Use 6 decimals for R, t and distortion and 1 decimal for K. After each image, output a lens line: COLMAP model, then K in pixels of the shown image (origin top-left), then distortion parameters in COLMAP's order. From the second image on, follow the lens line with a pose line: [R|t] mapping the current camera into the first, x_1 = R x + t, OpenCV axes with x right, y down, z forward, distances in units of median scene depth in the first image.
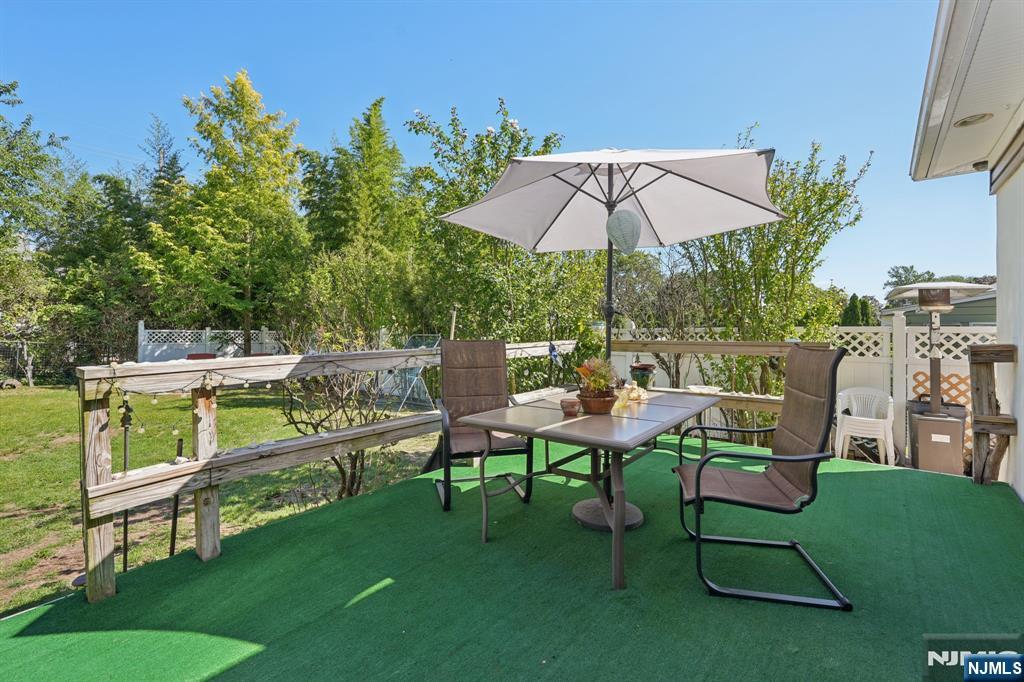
lens RADIAL K [[445.2, 0, 509.8], [0, 445.2, 336.0], [0, 0, 1]] dist [-0.009600, 0.000431]
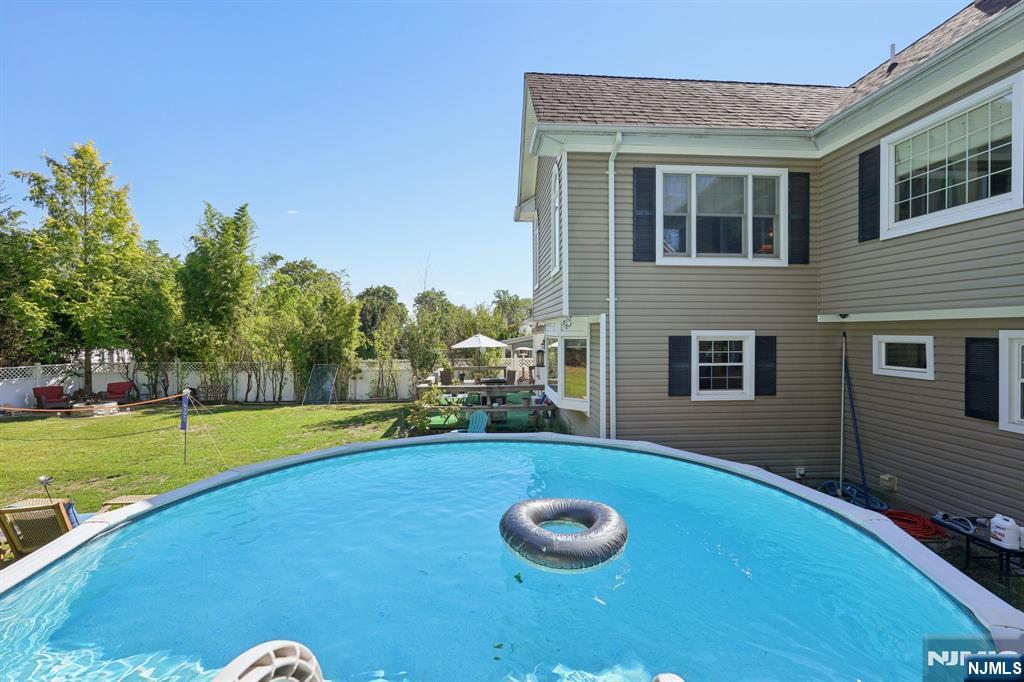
lens RADIAL K [[445.2, 0, 509.8], [0, 445.2, 336.0], [0, 0, 1]] dist [-0.009600, 0.000431]
pose [[0.735047, -0.004402, 0.678001, -0.674727], [0.011713, 0.999912, -0.006207, -0.076026], [-0.677914, 0.012504, 0.735034, -0.684308]]
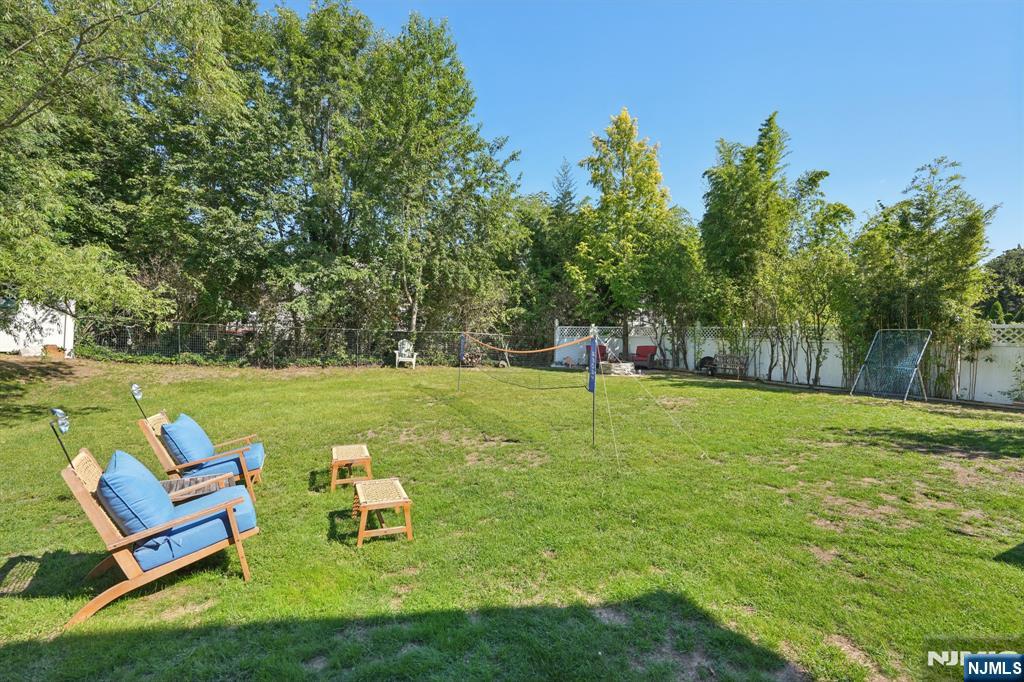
lens RADIAL K [[445.2, 0, 509.8], [0, 445.2, 336.0], [0, 0, 1]] dist [-0.009600, 0.000431]
pose [[0.917475, 0.002703, -0.397783, -0.478770], [0.000874, 0.999961, 0.008812, 0.002390], [0.397792, -0.008433, 0.917437, -0.253917]]
